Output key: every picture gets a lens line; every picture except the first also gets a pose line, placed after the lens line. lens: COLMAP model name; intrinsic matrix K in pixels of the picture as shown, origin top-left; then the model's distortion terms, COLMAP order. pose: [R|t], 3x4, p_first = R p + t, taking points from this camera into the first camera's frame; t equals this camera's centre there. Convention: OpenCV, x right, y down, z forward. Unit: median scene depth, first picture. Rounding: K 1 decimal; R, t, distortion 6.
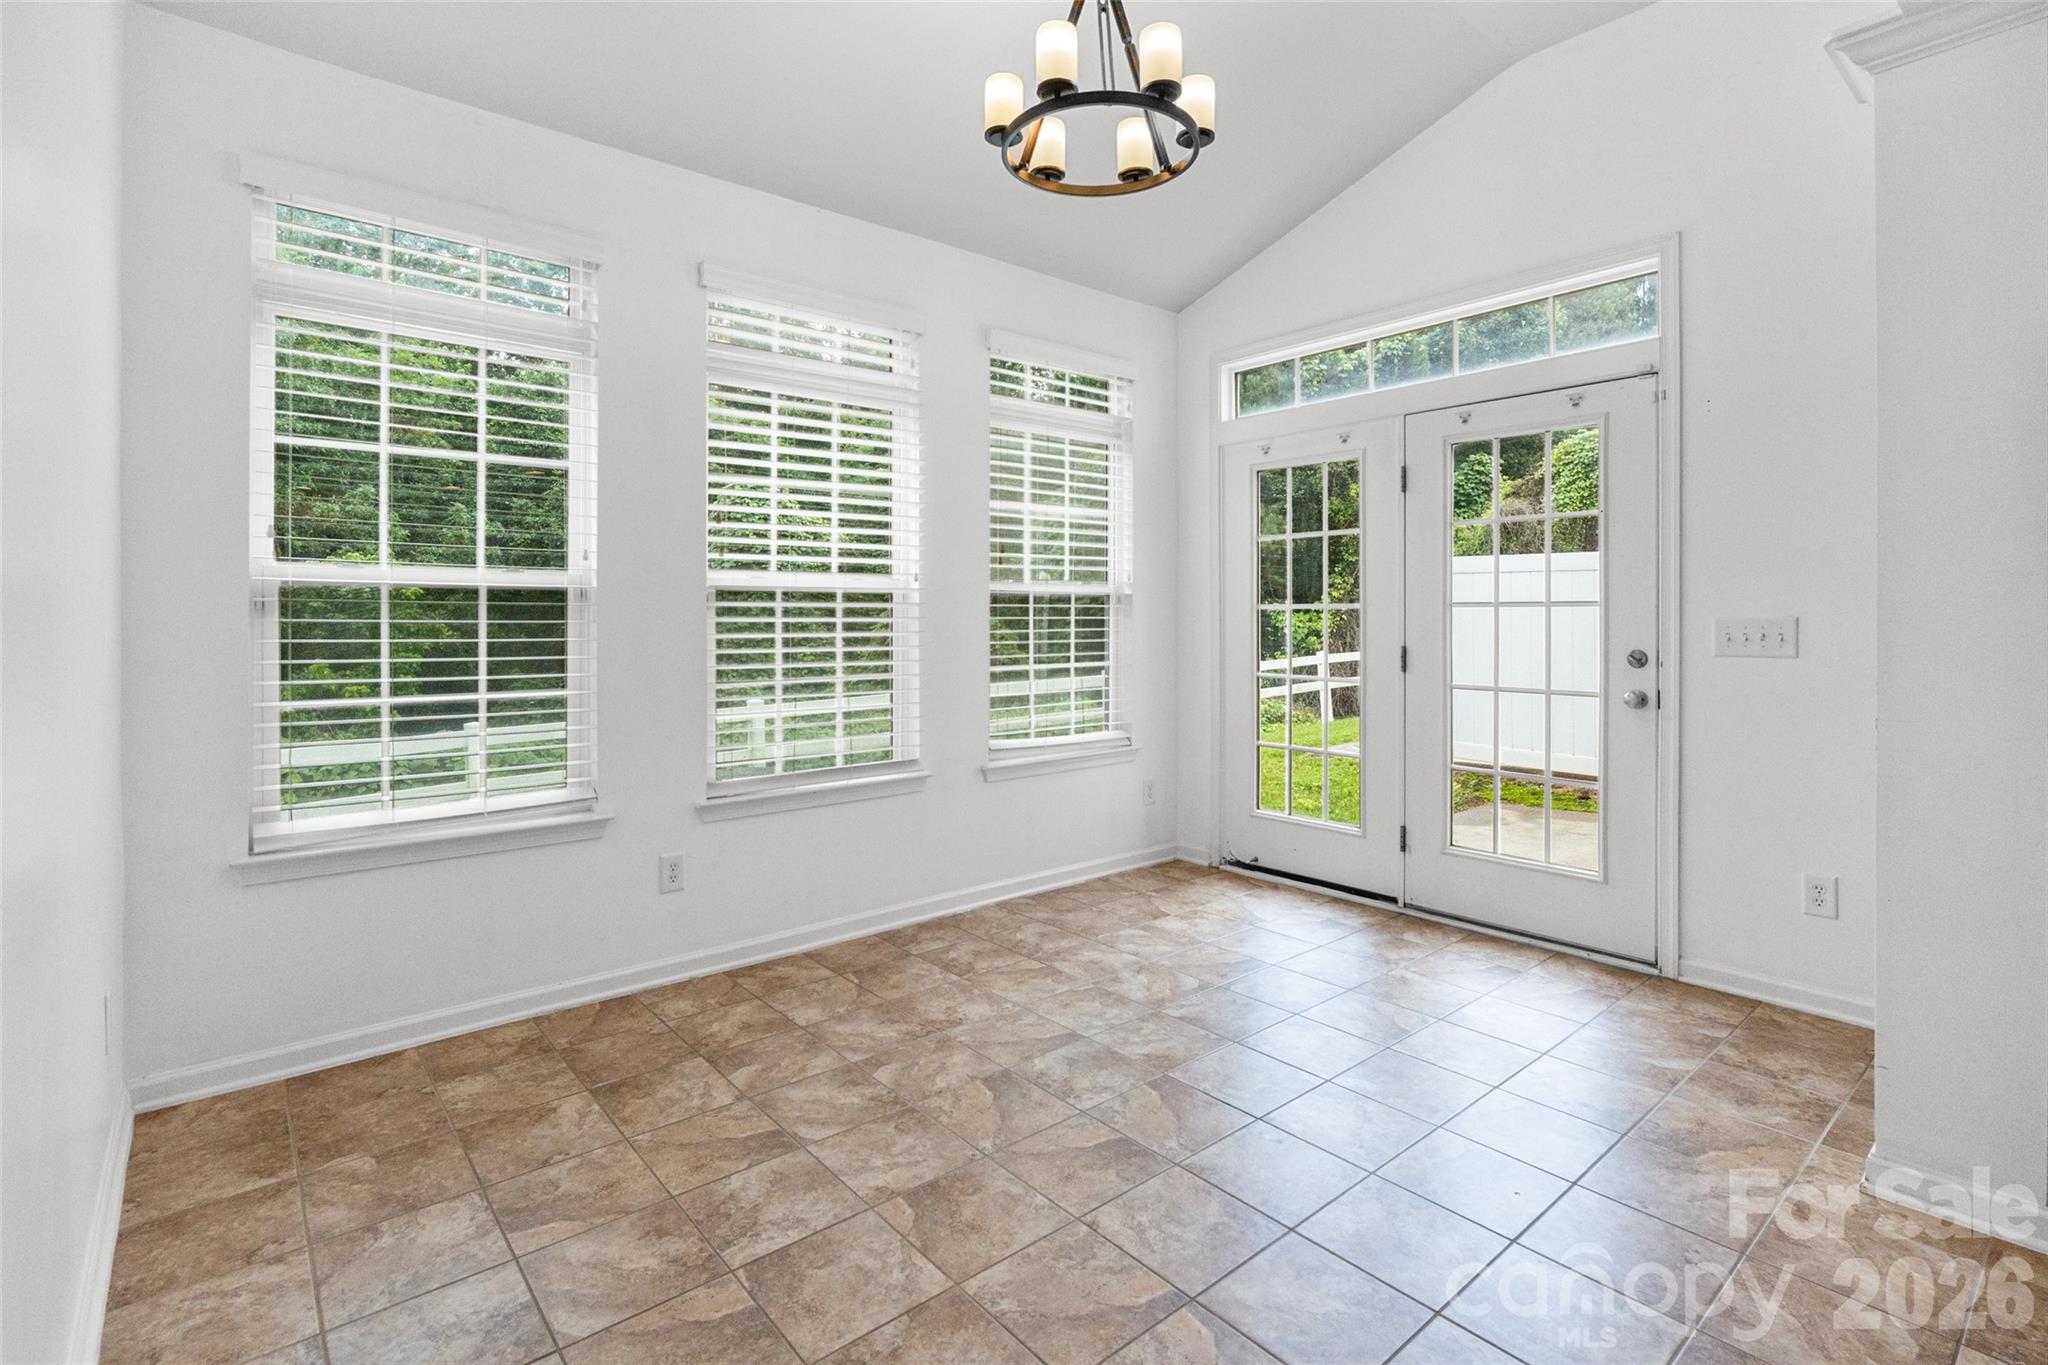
lens RADIAL K [[960.4, 0, 1026.8], [0, 960.4, 641.9], [0, 0, 1]] dist [-0.003997, -0.000097]
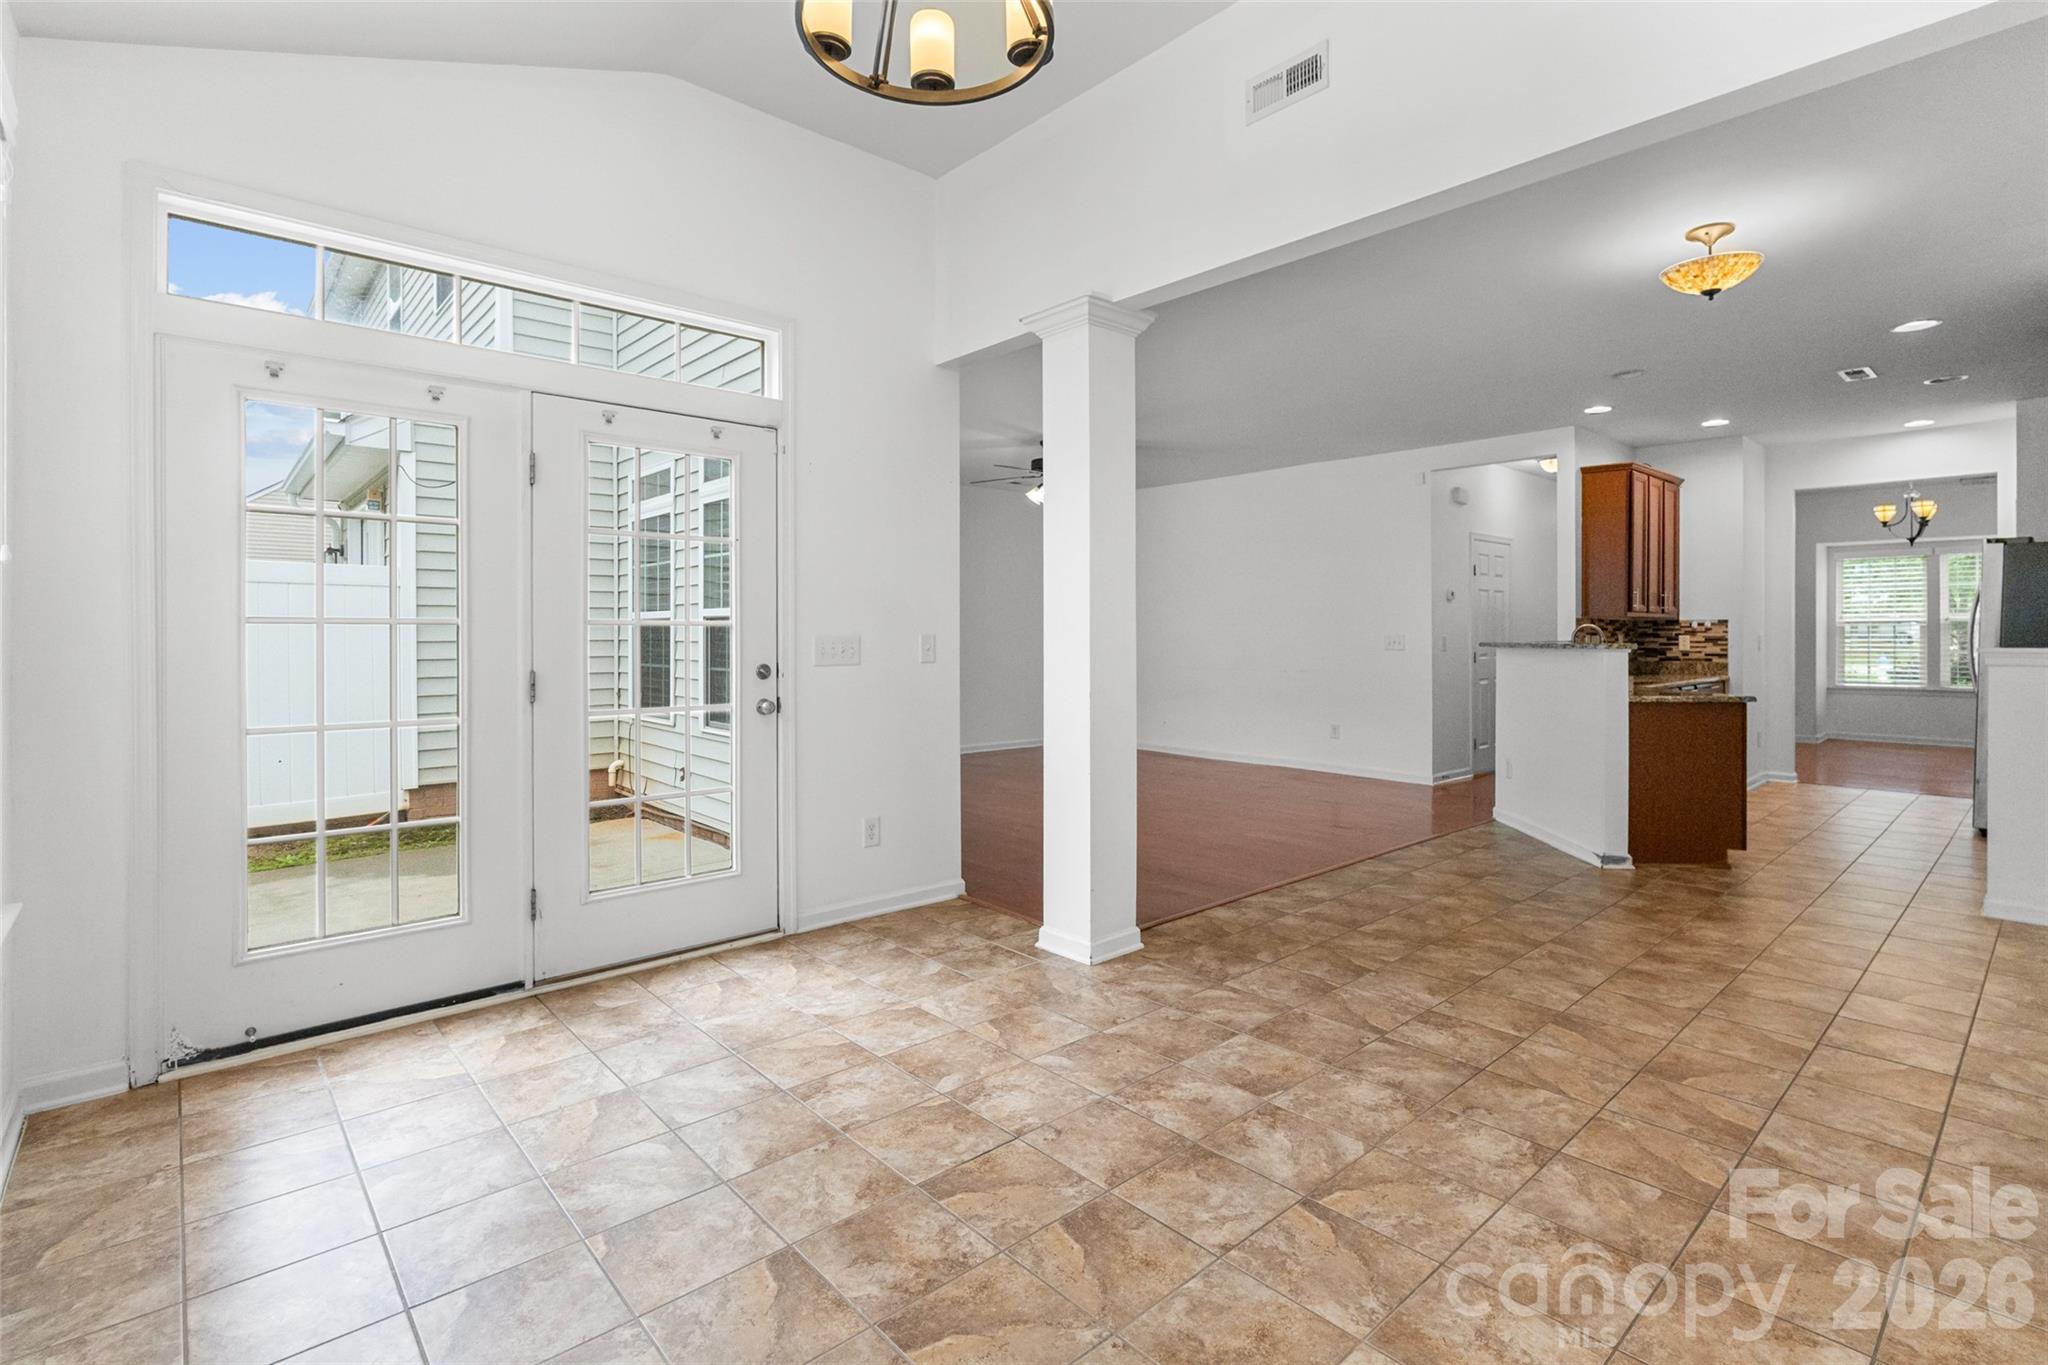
lens RADIAL K [[960.4, 0, 1026.8], [0, 960.4, 641.9], [0, 0, 1]] dist [-0.003997, -0.000097]
pose [[-0.032239, -0.004755, 0.999469, -0.614013], [0.027313, 0.999611, 0.005637, -0.018405], [-0.999107, 0.027480, -0.032096, 0.824018]]
